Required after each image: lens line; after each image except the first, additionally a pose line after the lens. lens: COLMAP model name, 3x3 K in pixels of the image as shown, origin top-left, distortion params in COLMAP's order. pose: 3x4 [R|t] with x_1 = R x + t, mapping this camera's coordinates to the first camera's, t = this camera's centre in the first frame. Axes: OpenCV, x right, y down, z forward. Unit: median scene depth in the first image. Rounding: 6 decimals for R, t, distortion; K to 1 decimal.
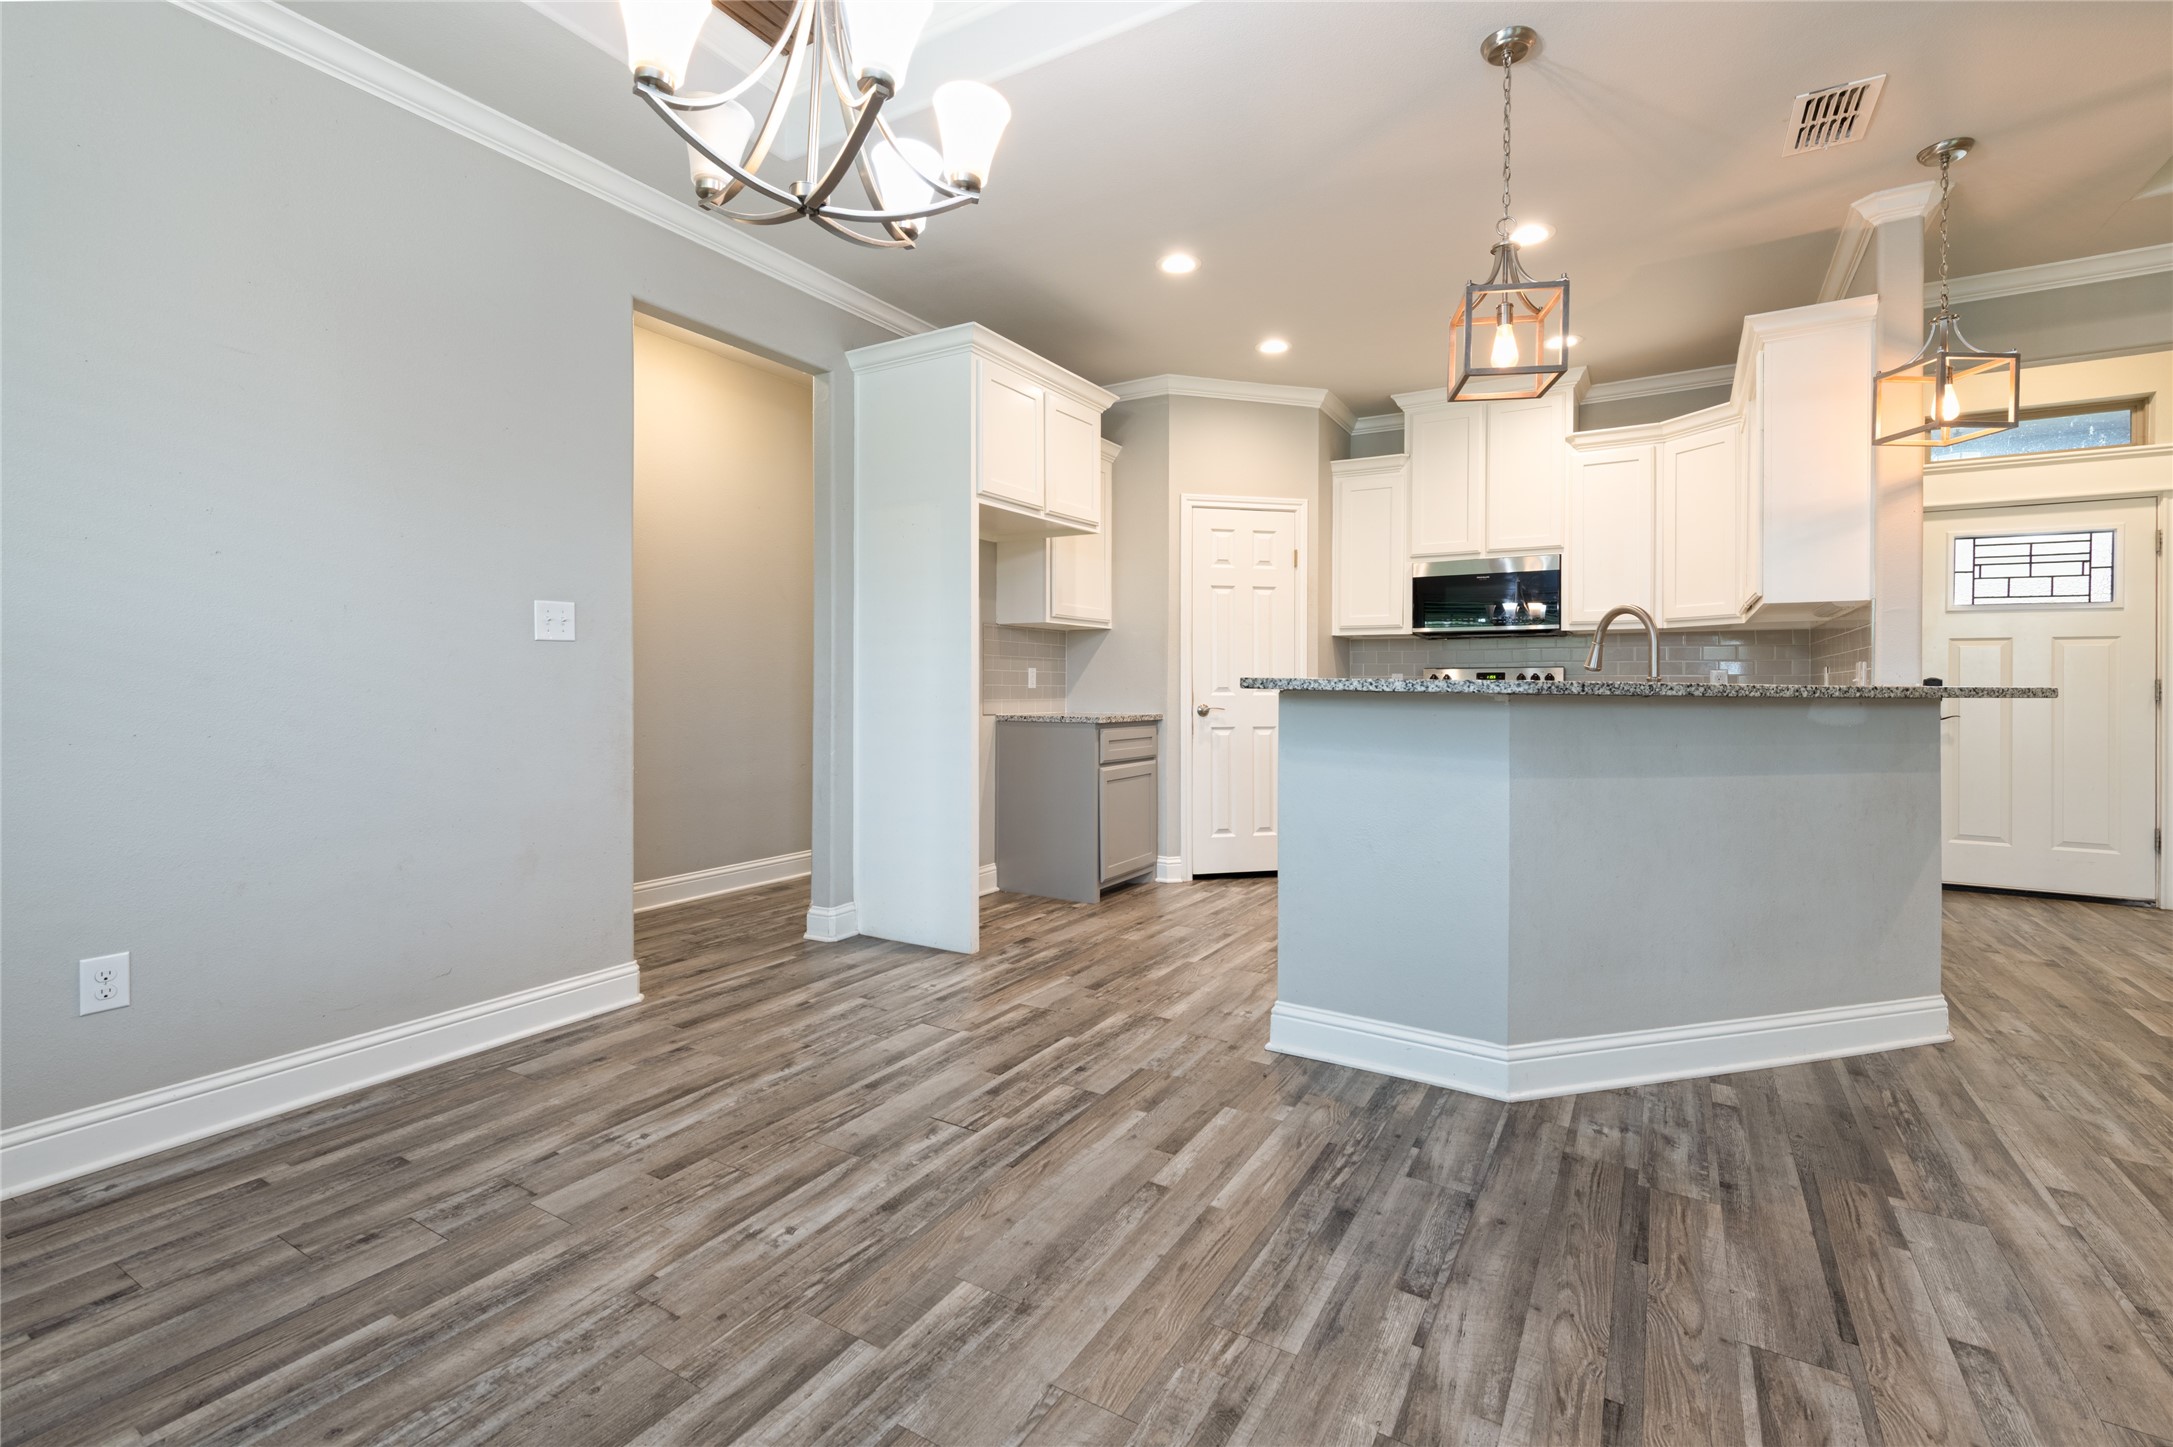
lens RADIAL K [[958.3, 0, 1085.7], [0, 958.3, 678.5], [0, 0, 1]] dist [0.023316, -0.009119]
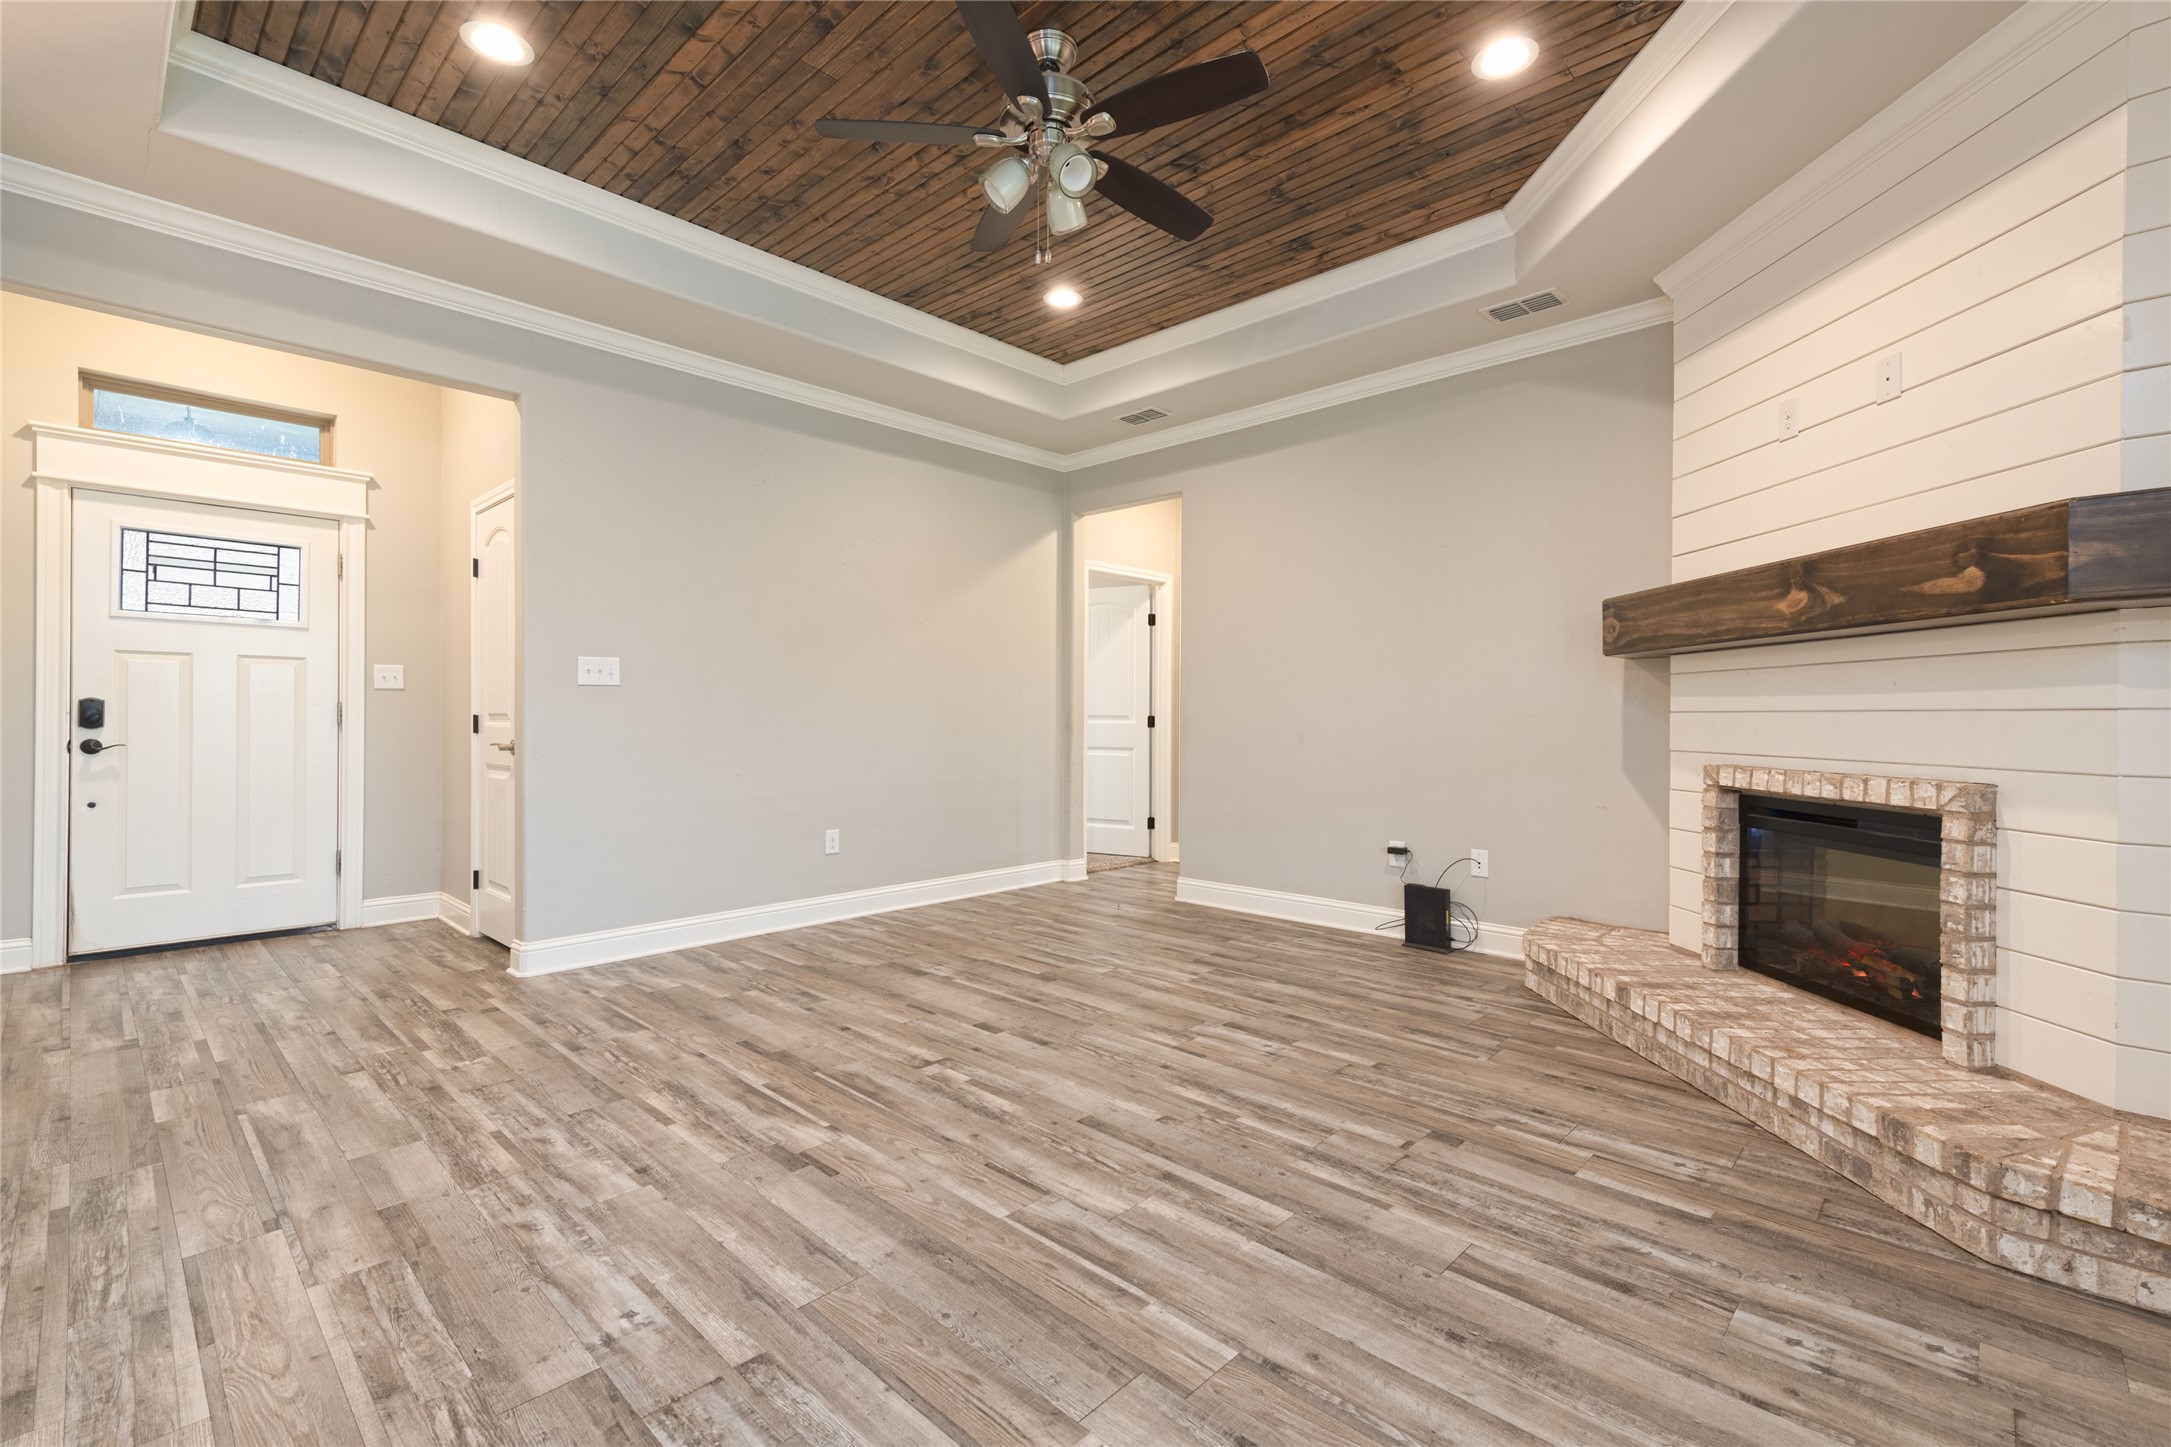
lens RADIAL K [[975.2, 0, 1098.1], [0, 975.2, 722.2], [0, 0, 1]] dist [0.024571, -0.005443]
pose [[0.219981, -0.006048, 0.975485, 0.465036], [-0.008231, 0.999934, 0.008056, 0.011082], [-0.975469, -0.009802, 0.219917, 0.015246]]
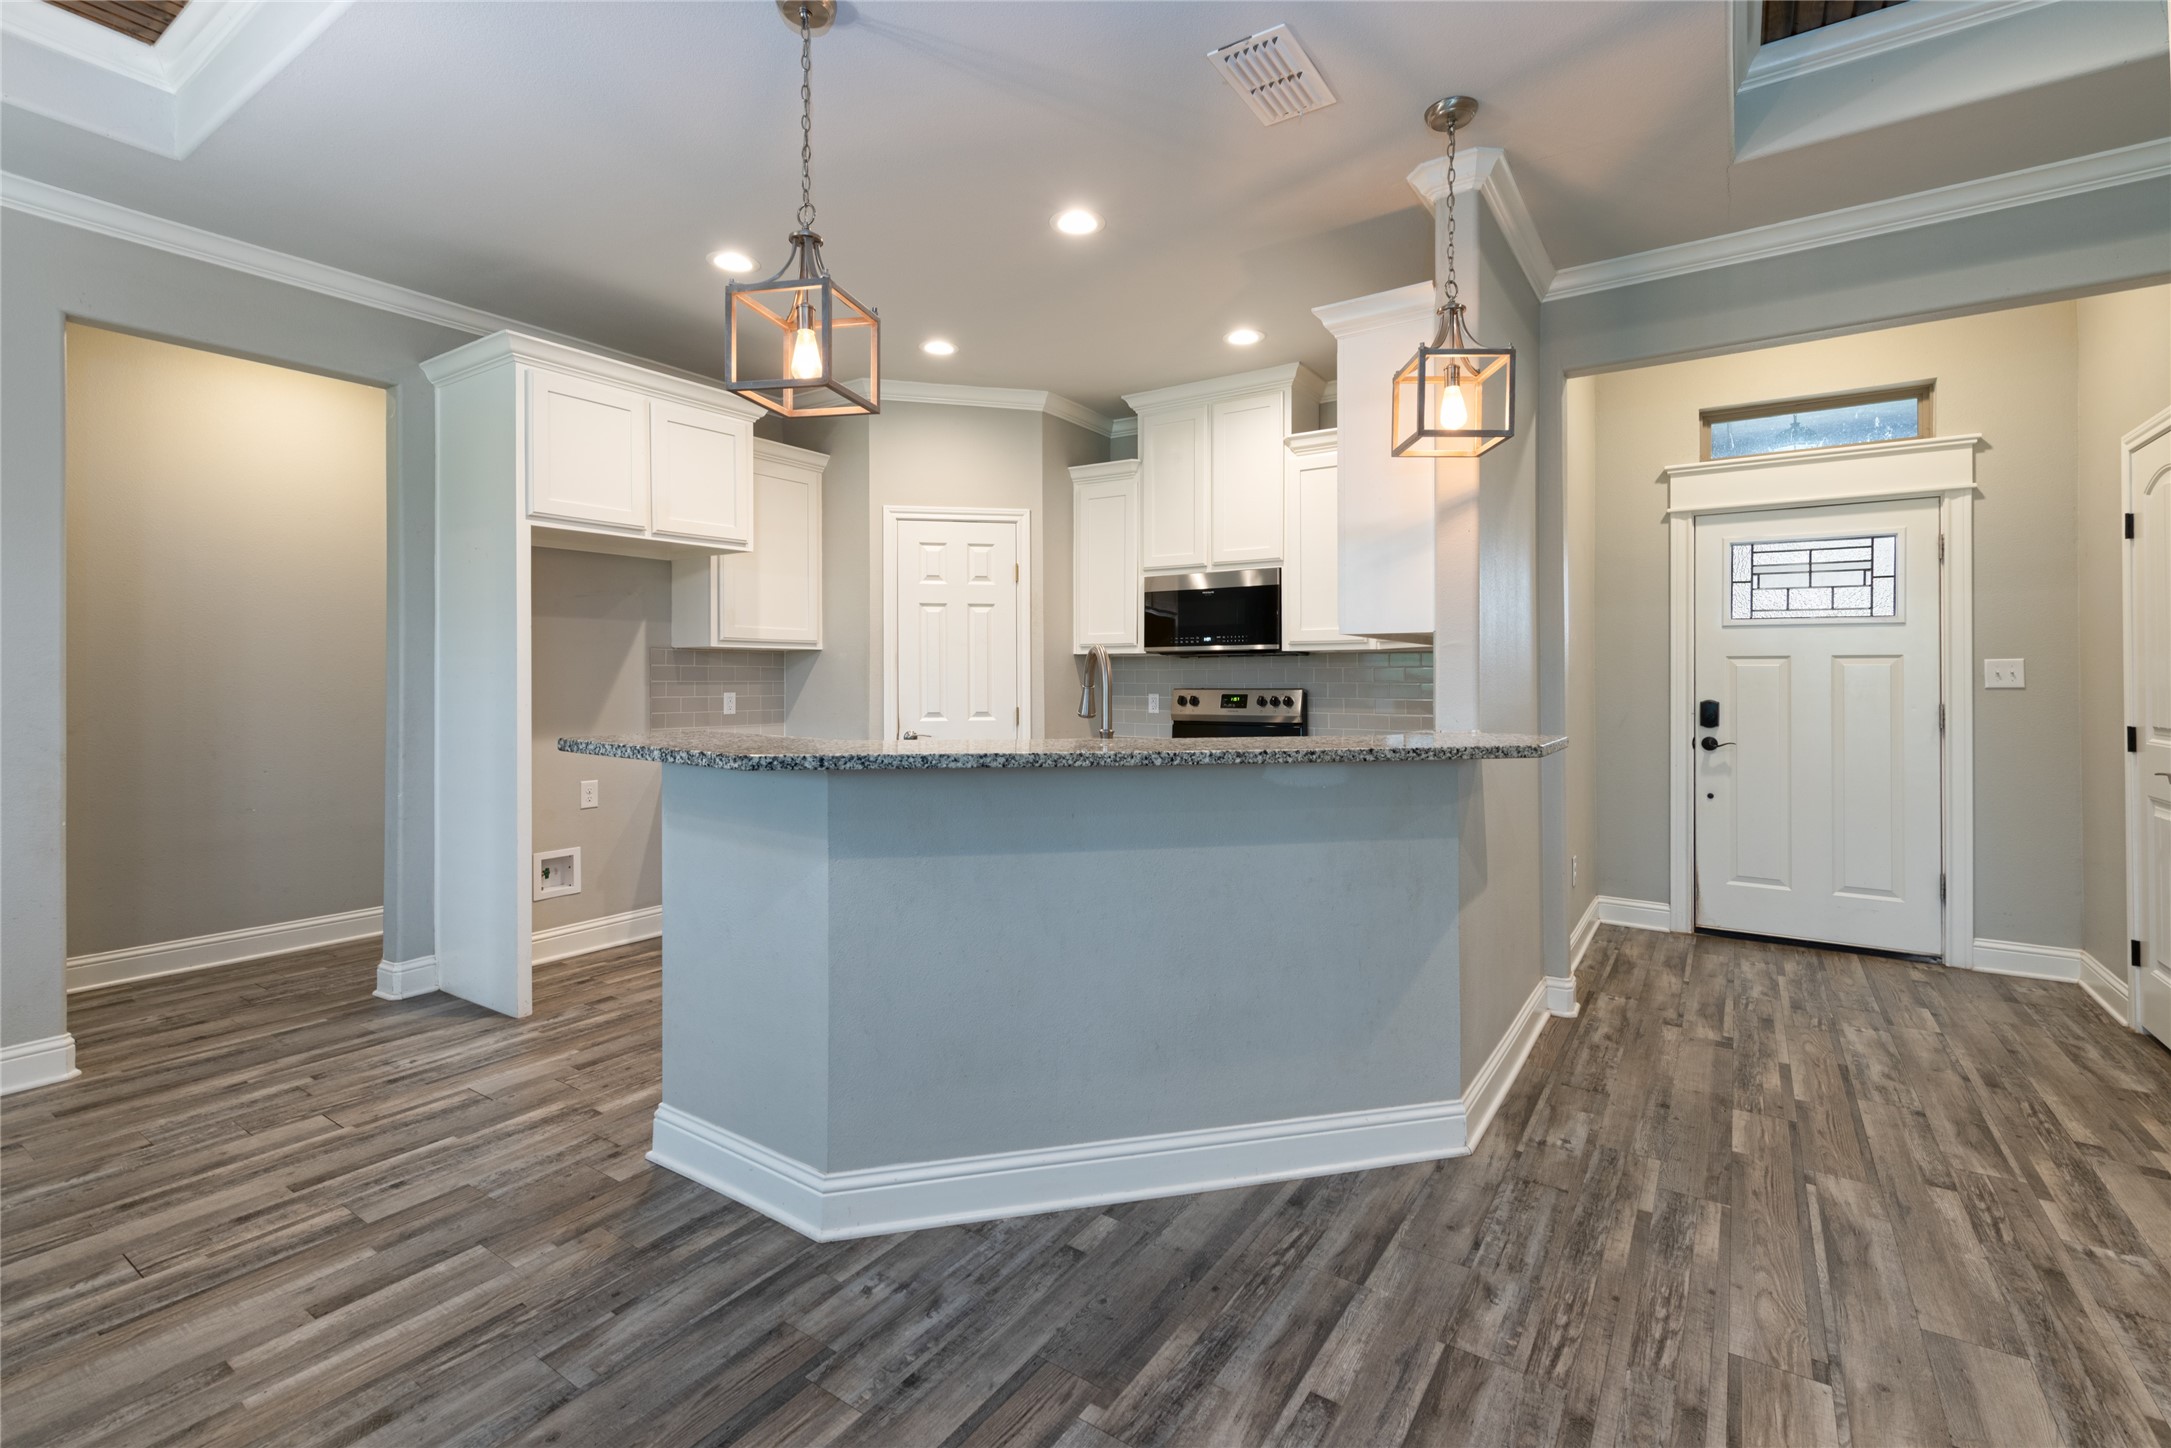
lens RADIAL K [[962.9, 0, 1085.8], [0, 962.9, 669.7], [0, 0, 1]] dist [0.007604, -0.001391]
pose [[0.998651, -0.005548, -0.051631, 0.626305], [0.005347, 0.999978, -0.004030, -0.051754], [0.051653, 0.003748, 0.998658, 0.142533]]
